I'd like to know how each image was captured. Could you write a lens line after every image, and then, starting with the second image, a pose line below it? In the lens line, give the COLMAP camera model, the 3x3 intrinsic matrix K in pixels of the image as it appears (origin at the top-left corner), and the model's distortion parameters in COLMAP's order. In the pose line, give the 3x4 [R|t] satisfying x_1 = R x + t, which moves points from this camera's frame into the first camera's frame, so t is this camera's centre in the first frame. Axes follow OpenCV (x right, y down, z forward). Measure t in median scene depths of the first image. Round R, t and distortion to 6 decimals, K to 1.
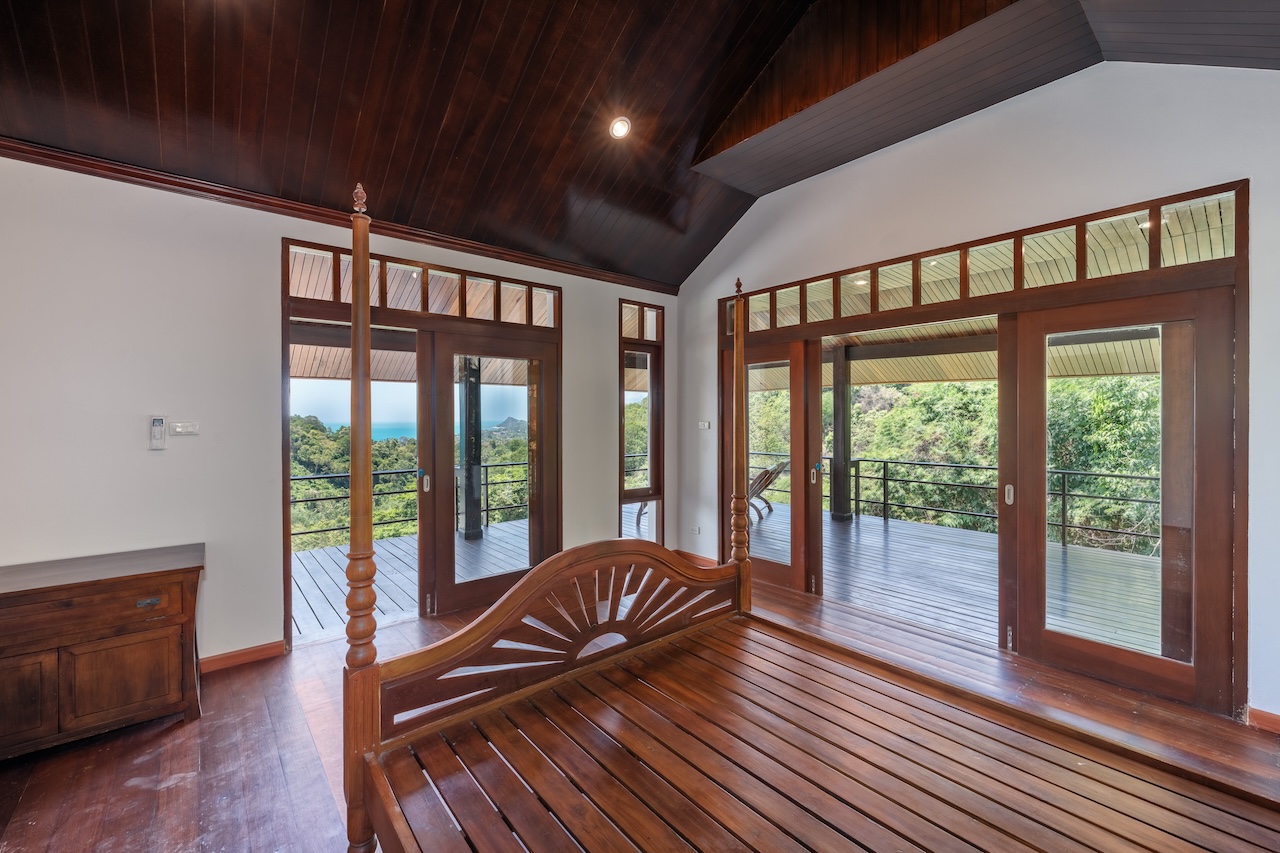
lens RADIAL K [[522.6, 0, 640.0], [0, 522.6, 426.5], [0, 0, 1]] dist [-0.013299, -0.000220]
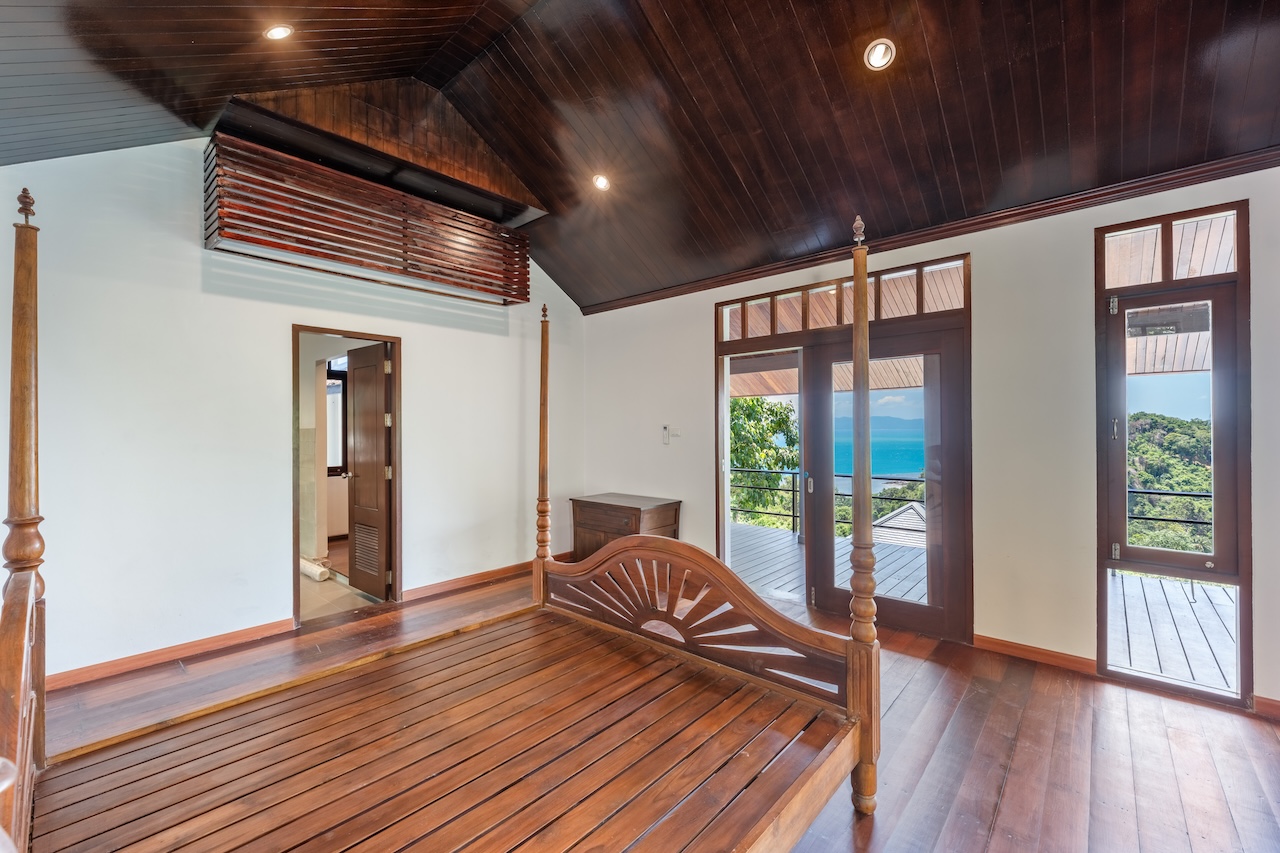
lens RADIAL K [[522.6, 0, 640.0], [0, 522.6, 426.5], [0, 0, 1]] dist [-0.013299, -0.000220]
pose [[0.127495, 0.000108, -0.991839, 0.559907], [-0.011606, 0.999932, -0.001382, -0.006867], [0.991771, 0.011687, 0.127487, 0.441950]]
